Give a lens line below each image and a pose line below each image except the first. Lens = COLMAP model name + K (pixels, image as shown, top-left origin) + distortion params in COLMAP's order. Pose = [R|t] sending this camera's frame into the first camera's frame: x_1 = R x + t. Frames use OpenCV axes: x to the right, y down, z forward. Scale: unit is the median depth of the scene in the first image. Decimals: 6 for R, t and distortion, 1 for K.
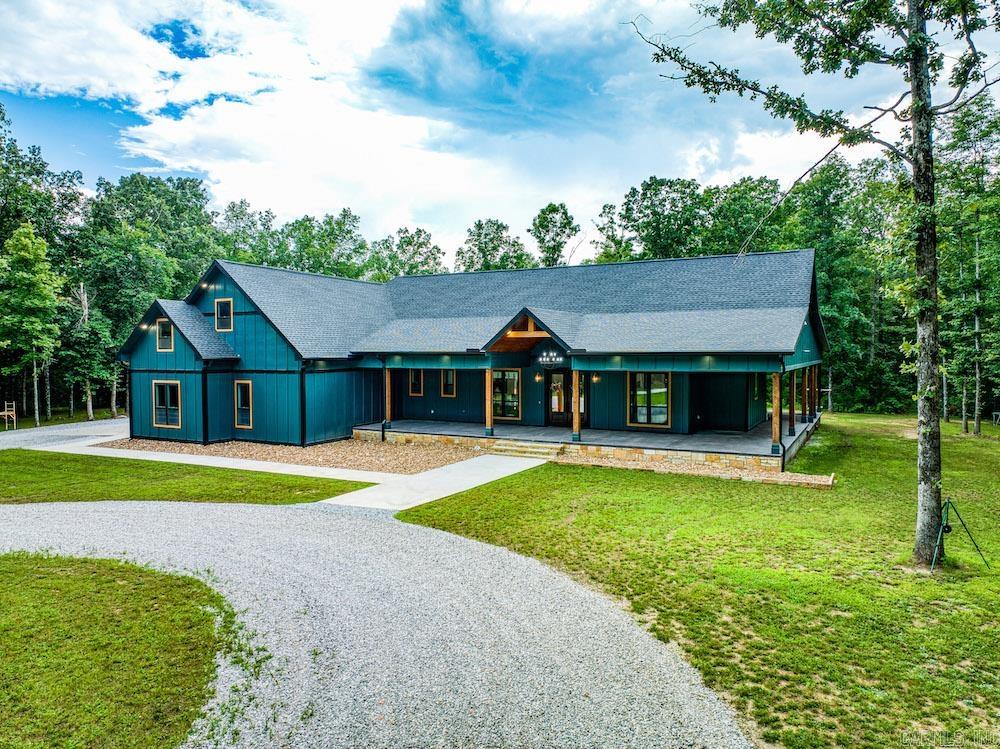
lens RADIAL K [[689.6, 0, 504.5], [0, 689.6, 378.2], [0, 0, 1]] dist [-0.013344, -0.037579]
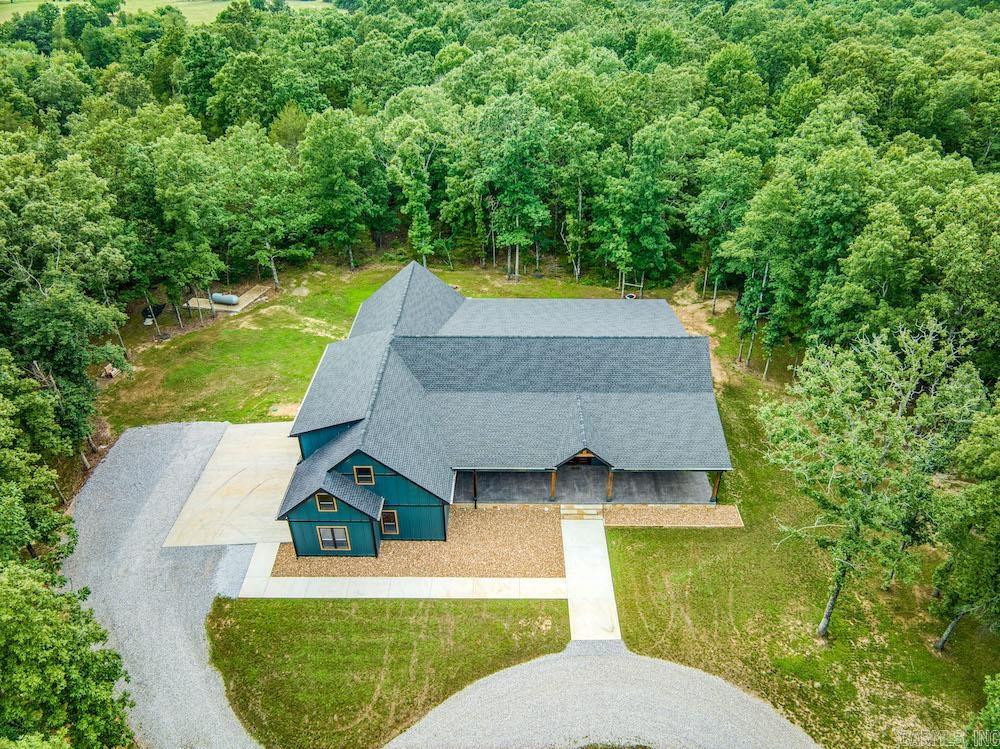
lens RADIAL K [[689.6, 0, 504.5], [0, 689.6, 378.2], [0, 0, 1]] dist [-0.013344, -0.037579]
pose [[0.887035, -0.251836, 0.386972, -1.446449], [0.018738, 0.857088, 0.514828, -2.155969], [-0.461321, -0.449420, 0.764987, -0.202896]]
